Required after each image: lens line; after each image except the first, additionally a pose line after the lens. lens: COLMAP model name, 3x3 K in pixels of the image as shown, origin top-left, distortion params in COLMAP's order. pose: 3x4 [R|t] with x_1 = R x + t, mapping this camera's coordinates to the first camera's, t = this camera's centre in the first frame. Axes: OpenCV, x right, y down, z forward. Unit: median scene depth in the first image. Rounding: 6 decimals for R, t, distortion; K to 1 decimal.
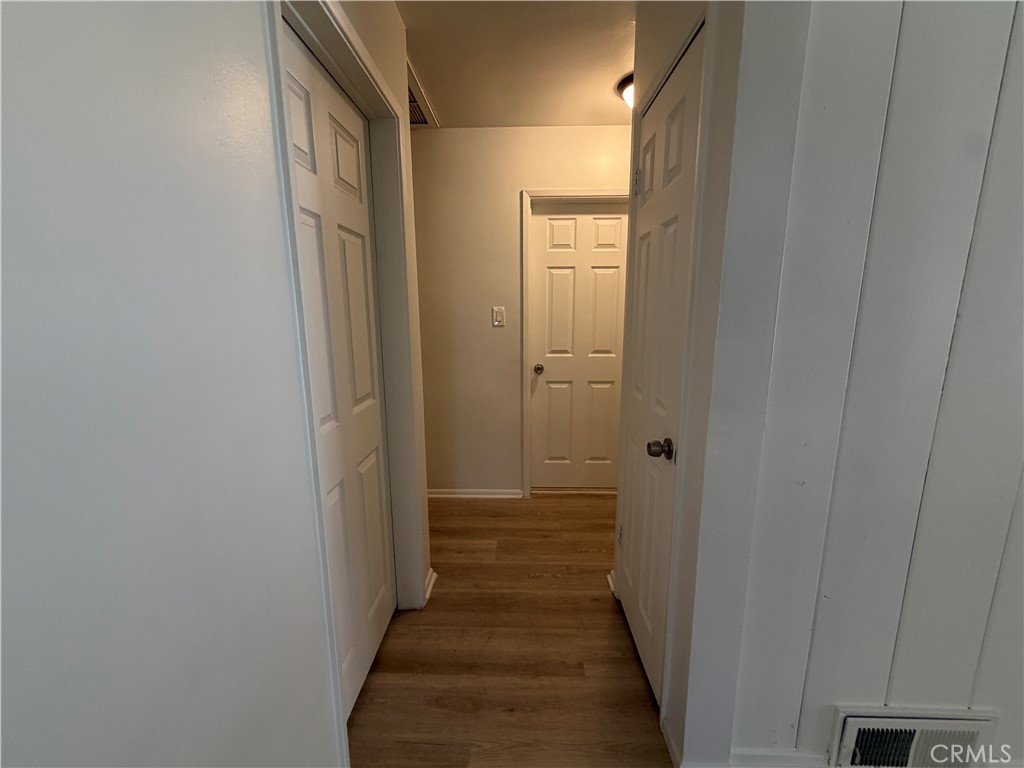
lens RADIAL K [[408.5, 0, 509.8], [0, 408.5, 384.0], [0, 0, 1]] dist [-0.000466, -0.000255]
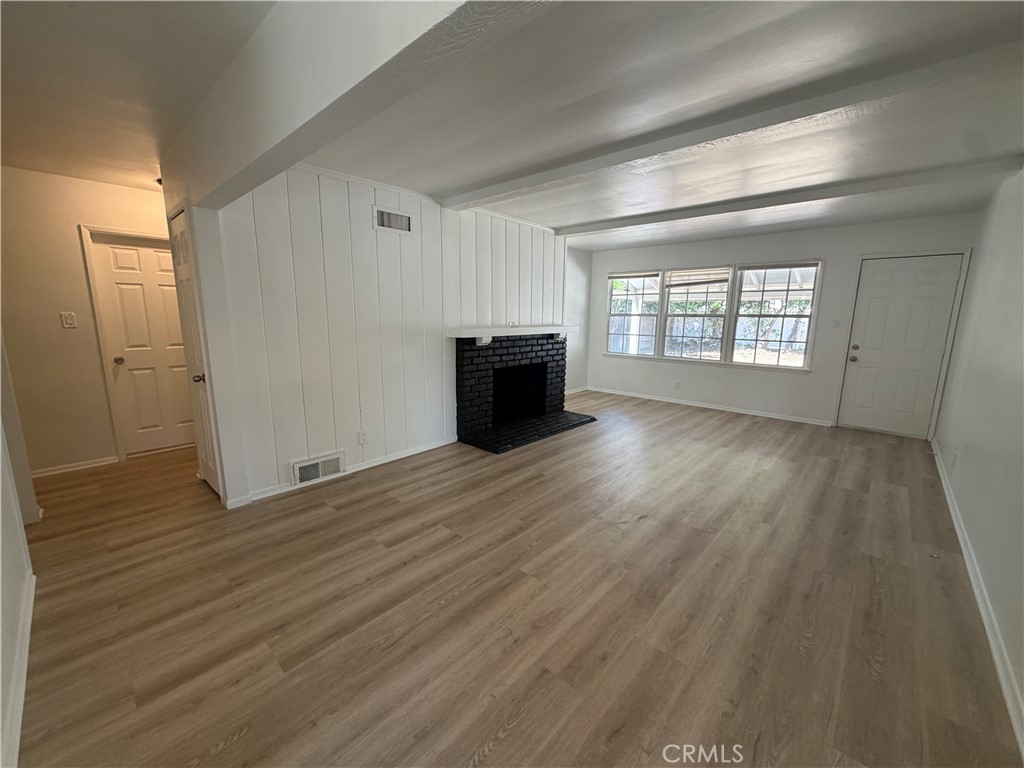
lens RADIAL K [[408.5, 0, 511.4], [0, 408.5, 383.9], [0, 0, 1]] dist [-0.000466, -0.000255]
pose [[0.659984, -0.117885, 0.741973, -0.084089], [0.119817, 0.991488, 0.050952, 0.130020], [-0.741664, 0.055273, 0.668490, -0.850428]]
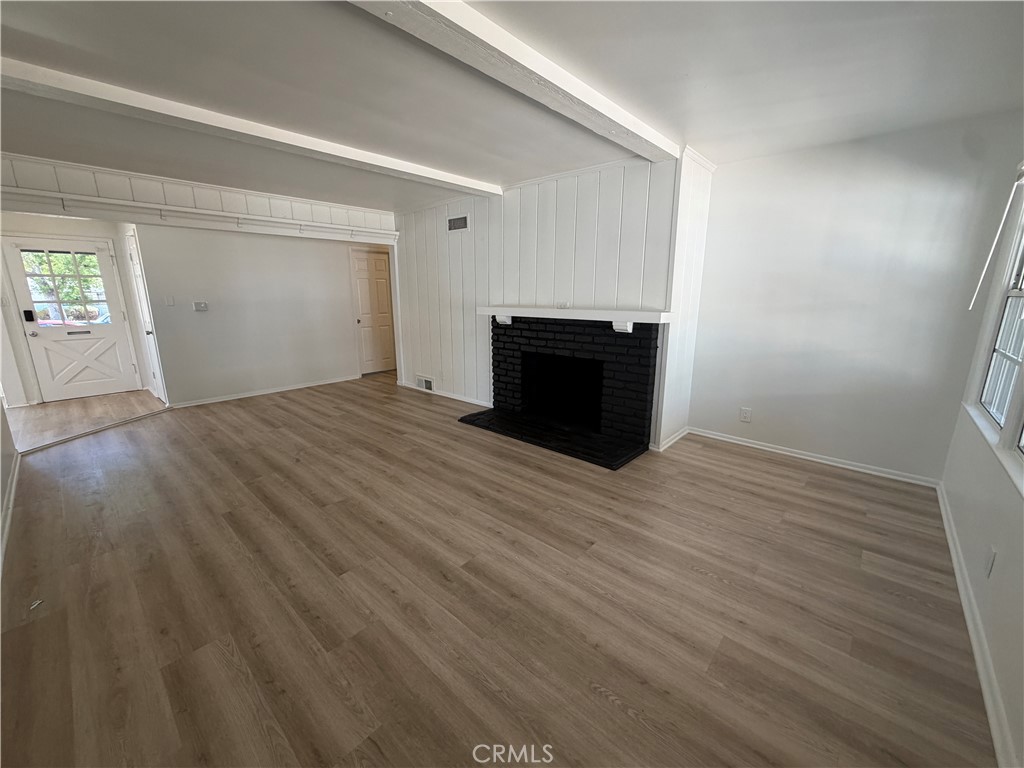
lens RADIAL K [[408.5, 0, 510.2], [0, 408.5, 384.7], [0, 0, 1]] dist [-0.000466, -0.000255]
pose [[0.756231, 0.147793, -0.637395, 2.042727], [-0.113718, 0.989018, 0.094404, 0.130567], [0.644347, 0.001092, 0.764733, -0.928408]]
